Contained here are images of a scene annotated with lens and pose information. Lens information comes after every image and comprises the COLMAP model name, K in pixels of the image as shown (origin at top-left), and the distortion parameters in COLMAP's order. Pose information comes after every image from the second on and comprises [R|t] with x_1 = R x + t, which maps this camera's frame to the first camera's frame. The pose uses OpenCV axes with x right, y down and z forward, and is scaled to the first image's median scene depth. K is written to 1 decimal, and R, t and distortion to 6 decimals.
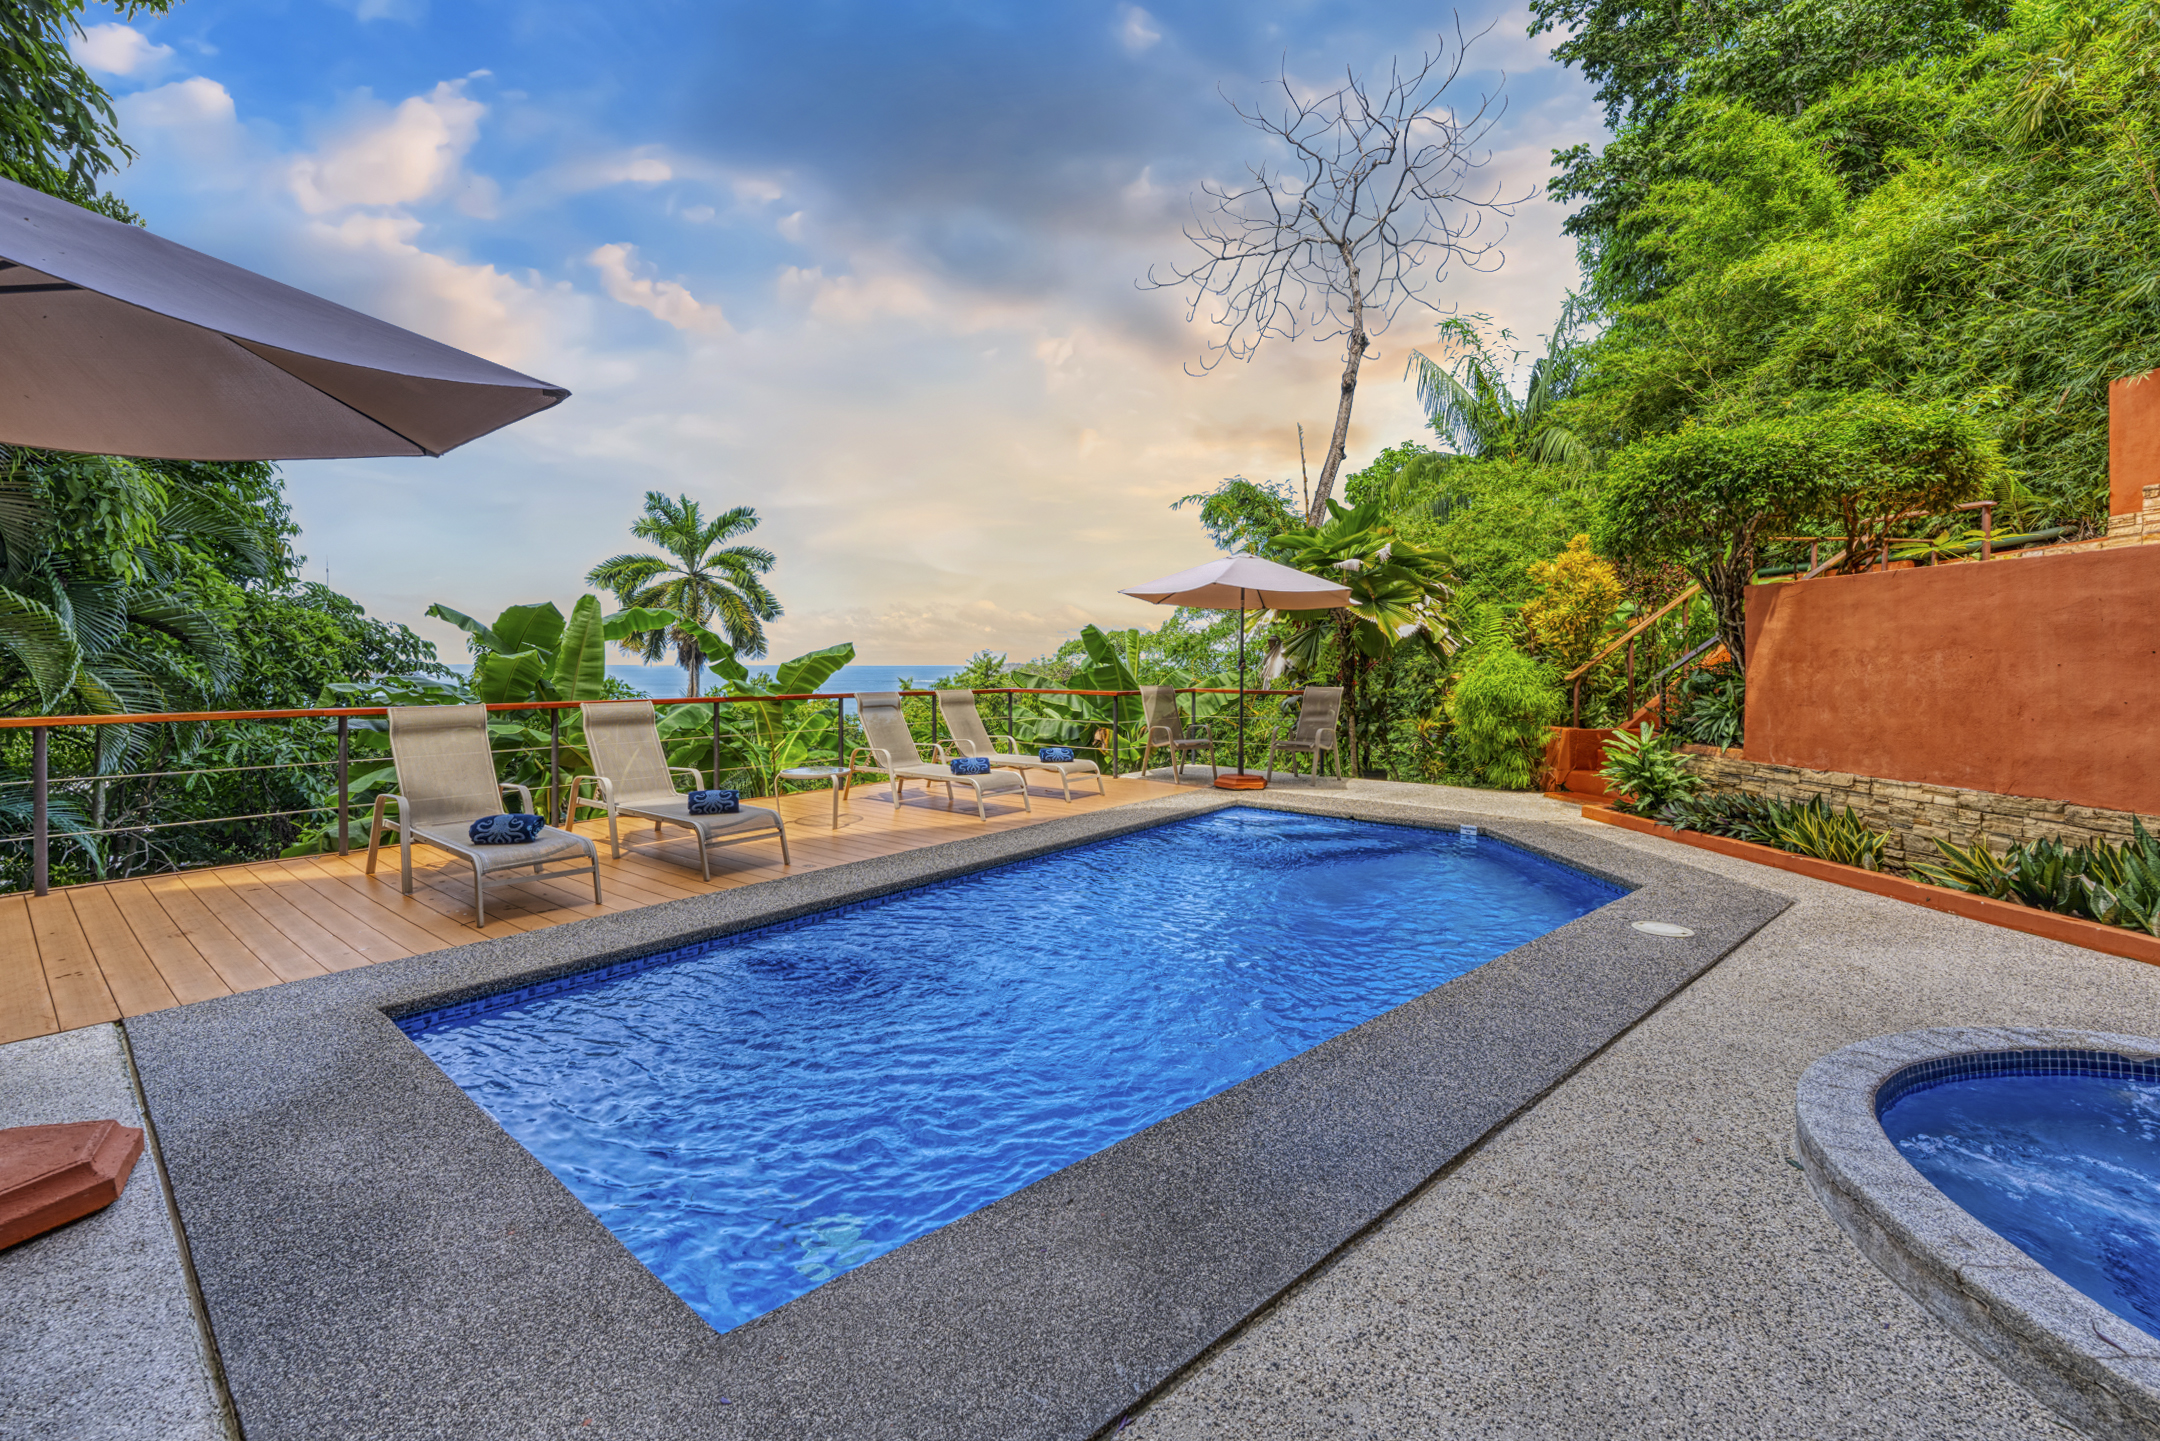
lens RADIAL K [[890.1, 0, 1082.2], [0, 890.1, 674.0], [0, 0, 1]] dist [0.001406, 0.000180]
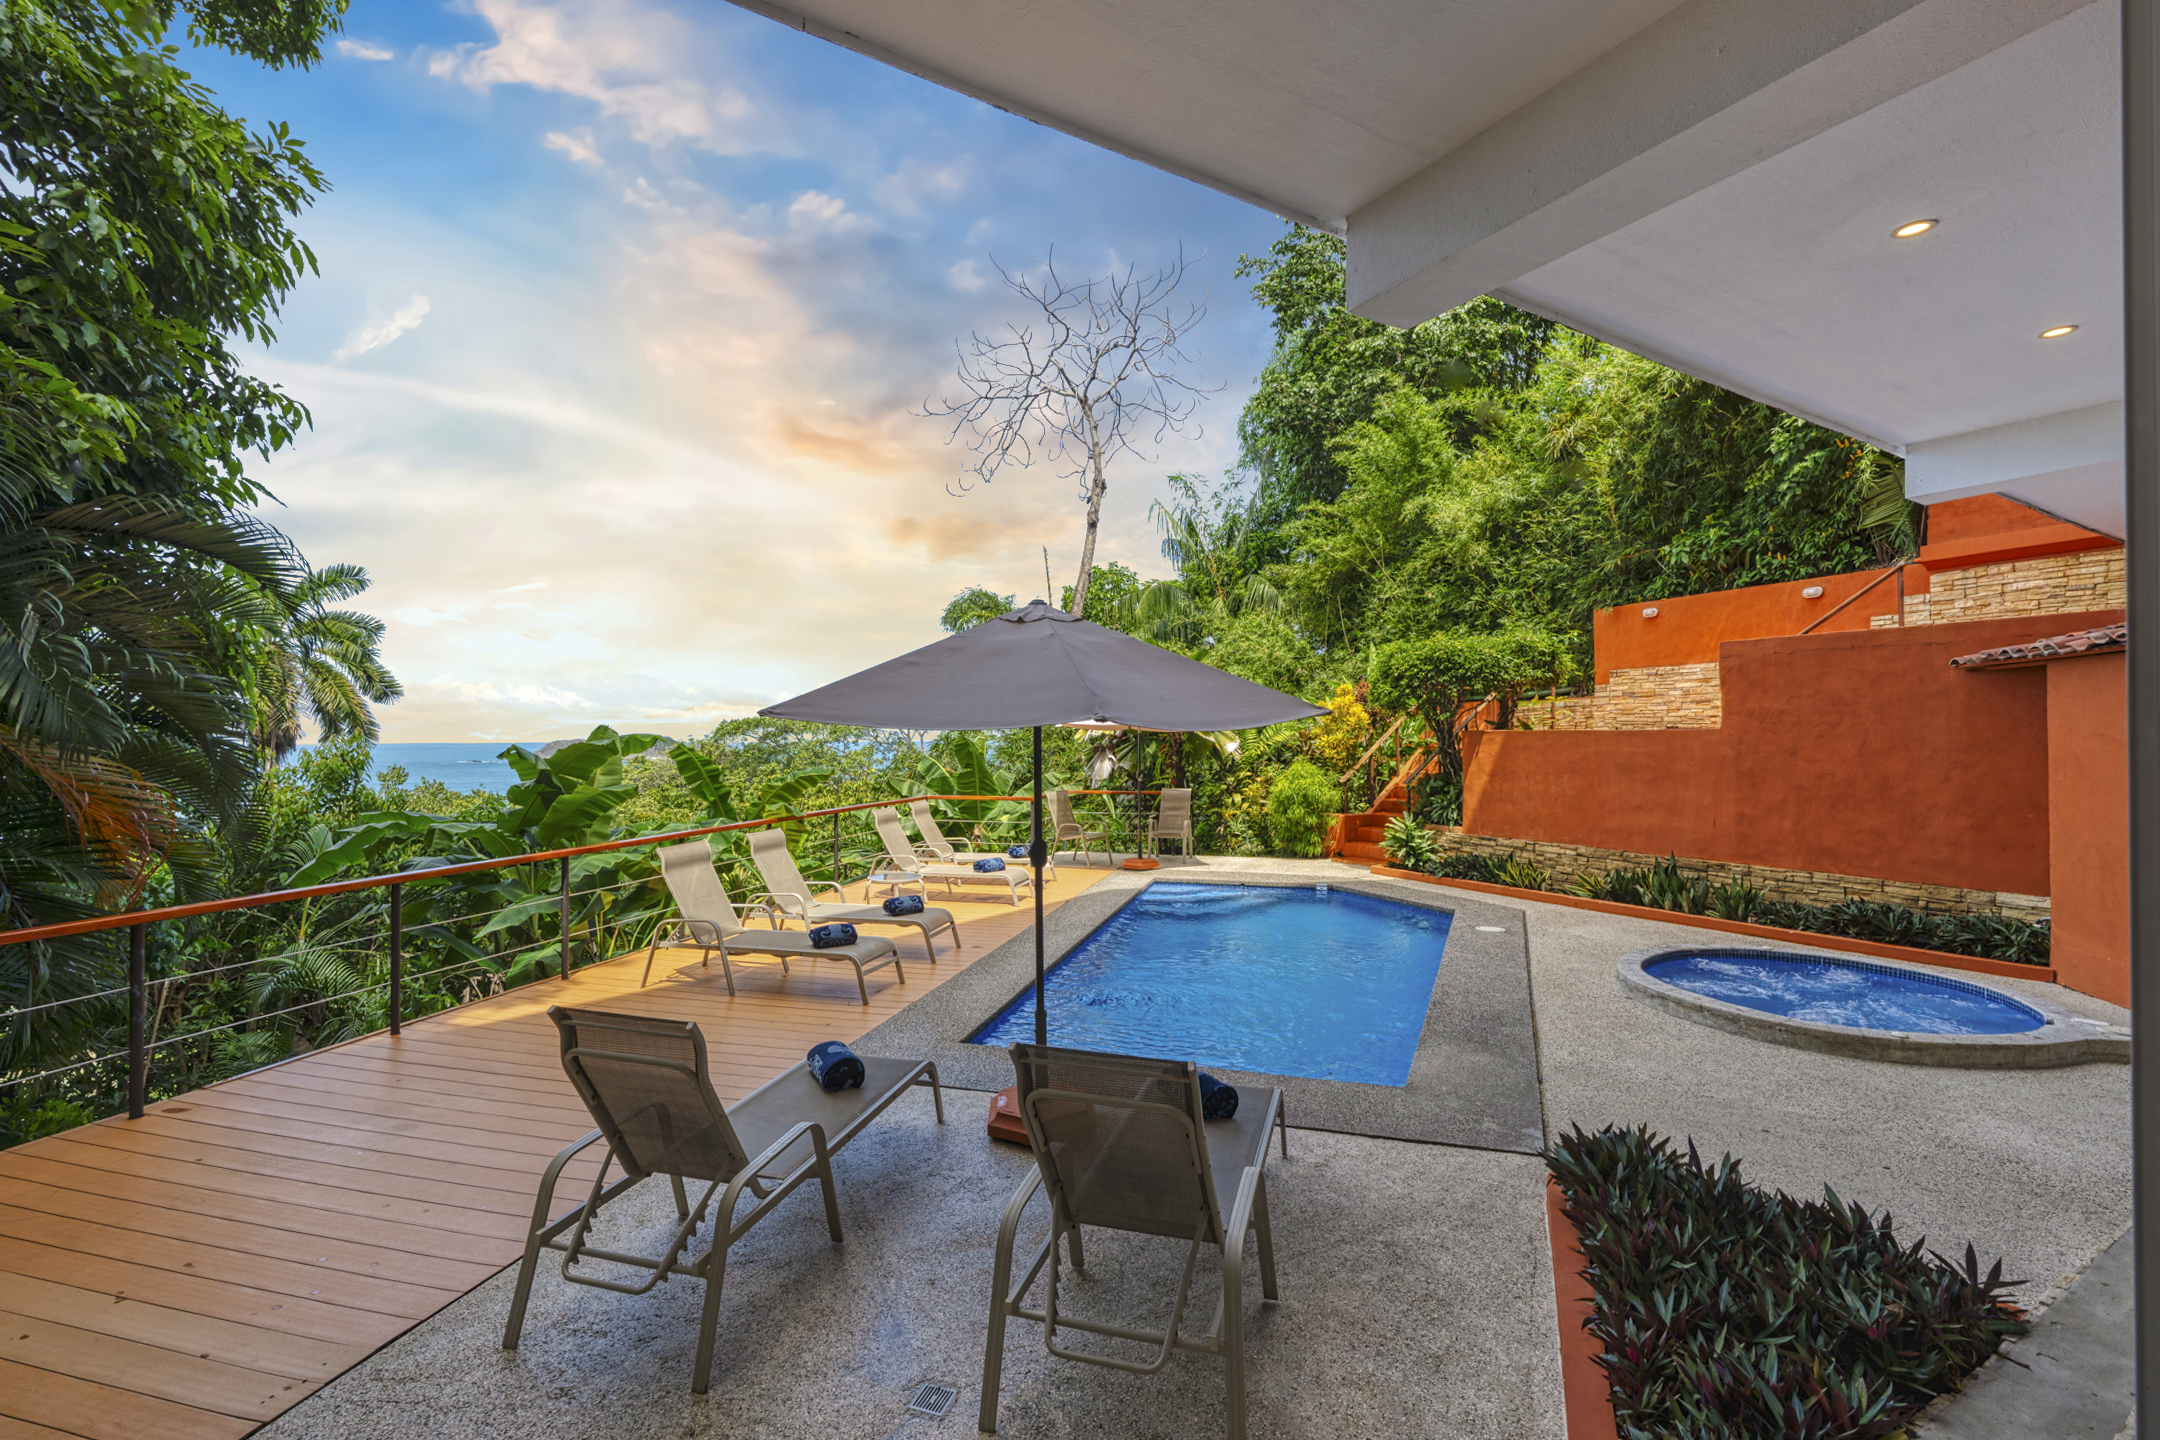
lens RADIAL K [[907.2, 0, 1081.4], [0, 907.2, 733.1], [0, 0, 1]] dist [-0.000428, -0.000140]
pose [[0.915555, -0.003470, 0.402178, -0.461329], [0.010245, 0.999840, -0.014695, -0.057246], [-0.402063, 0.017574, 0.915444, -0.218800]]
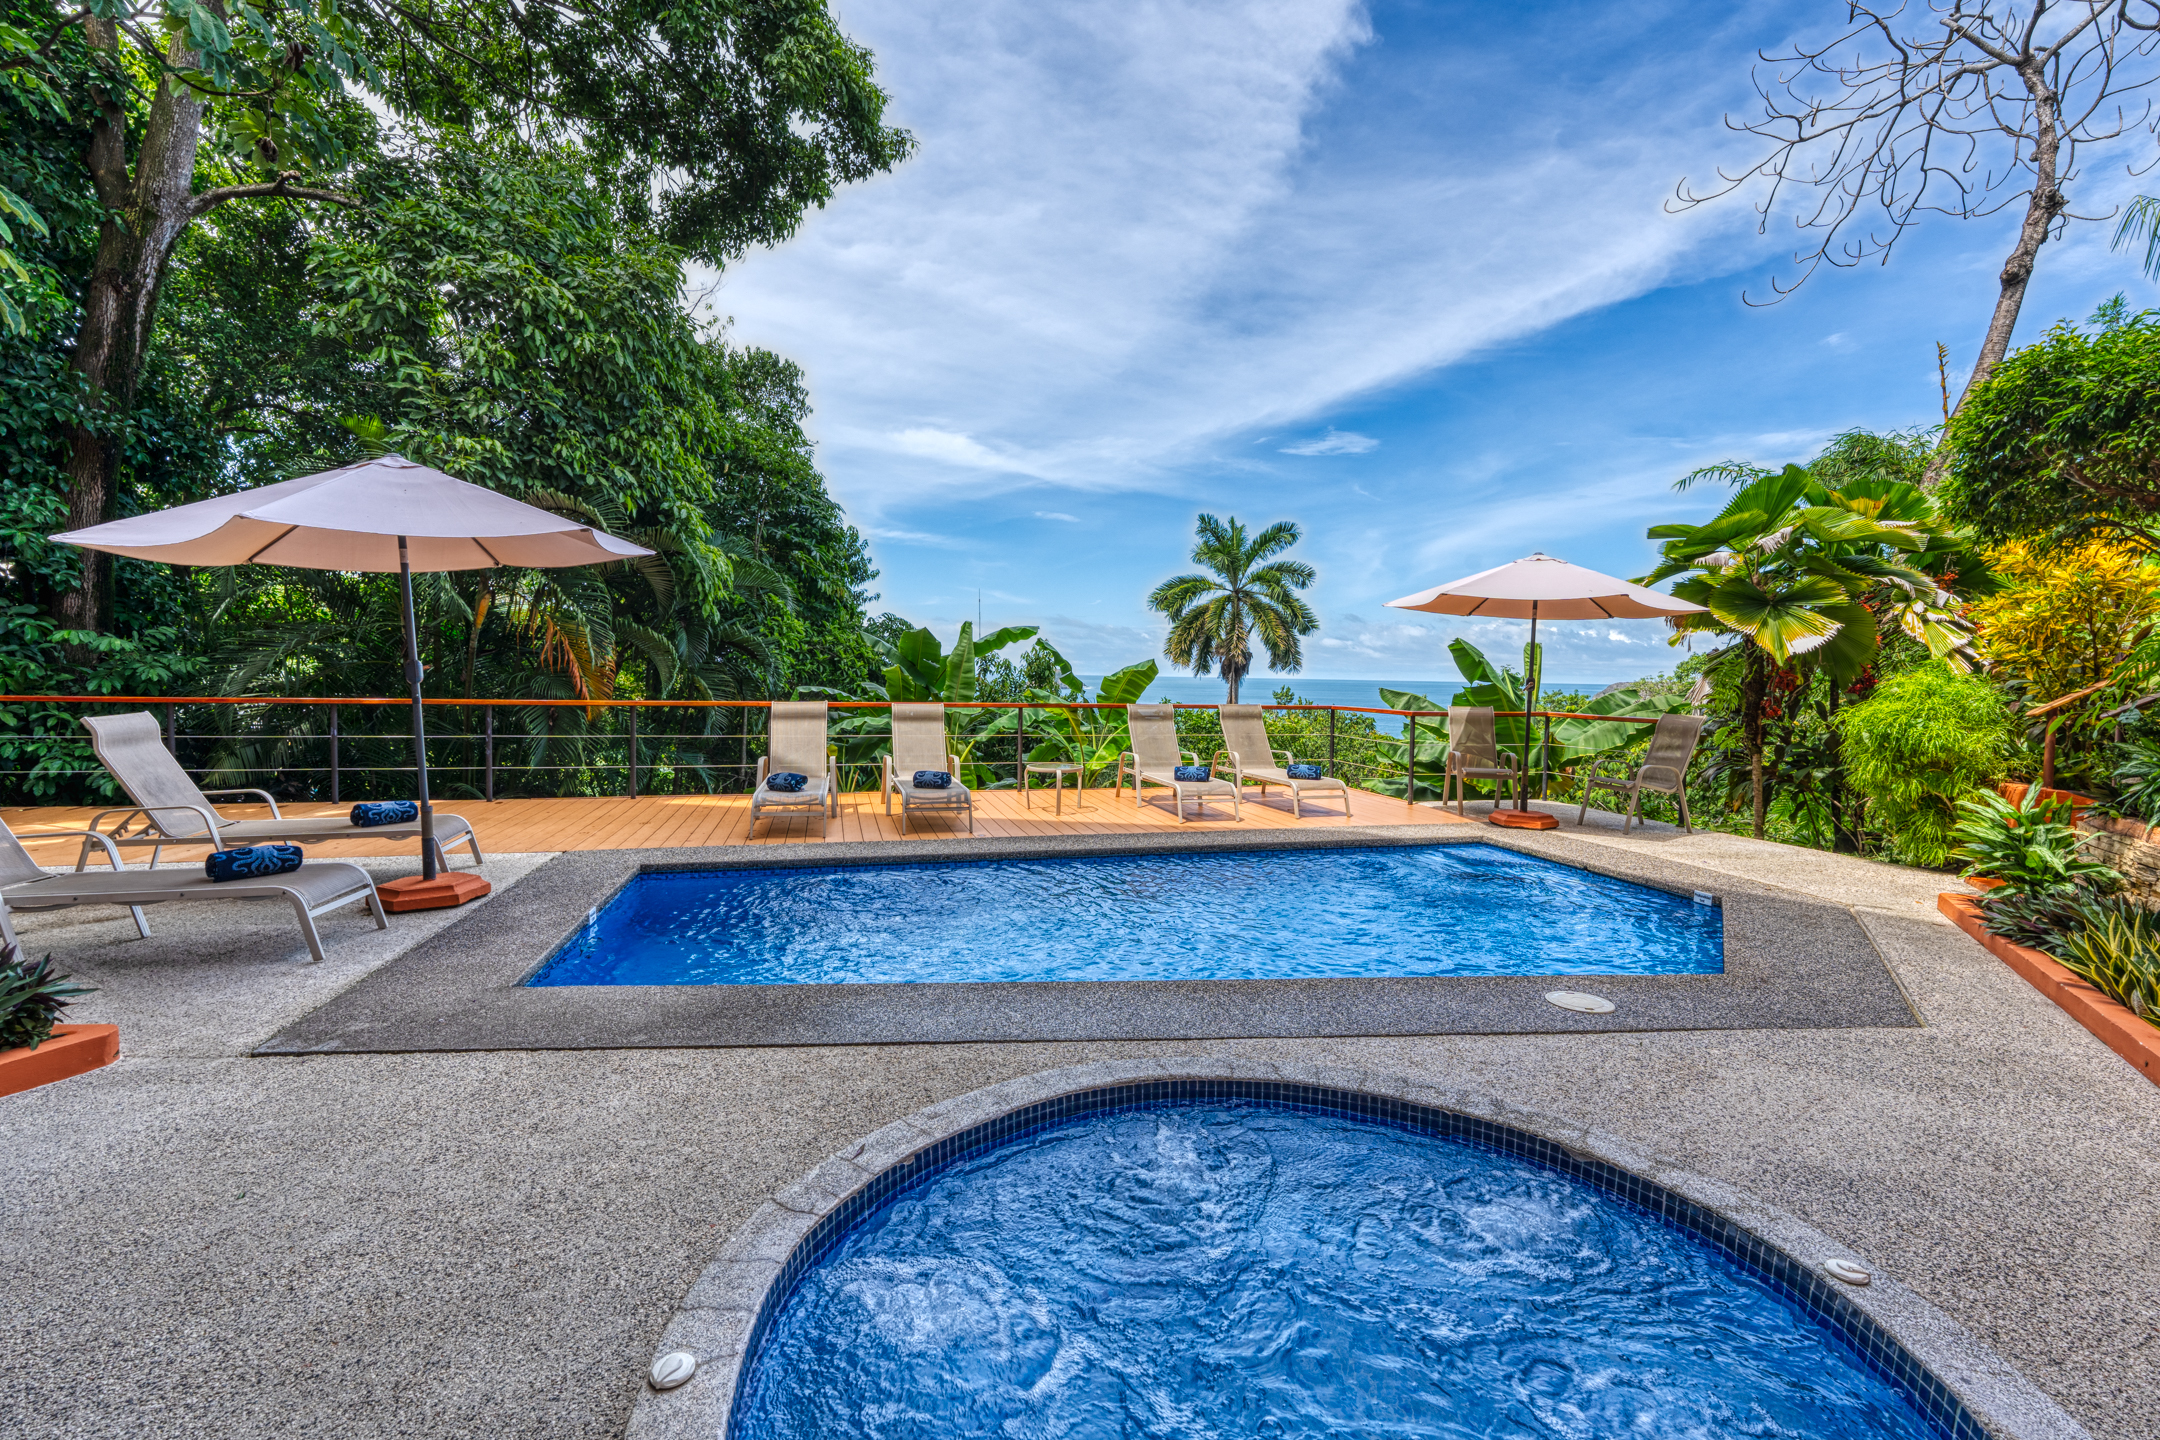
lens RADIAL K [[948.5, 0, 1080.0], [0, 948.5, 720.0], [0, 0, 1]] dist [-0.004093, -0.000334]
pose [[0.803217, 0.040205, -0.594328, 0.385008], [-0.021710, 0.999033, 0.038242, -0.001706], [0.595291, -0.017814, 0.803313, 0.002181]]
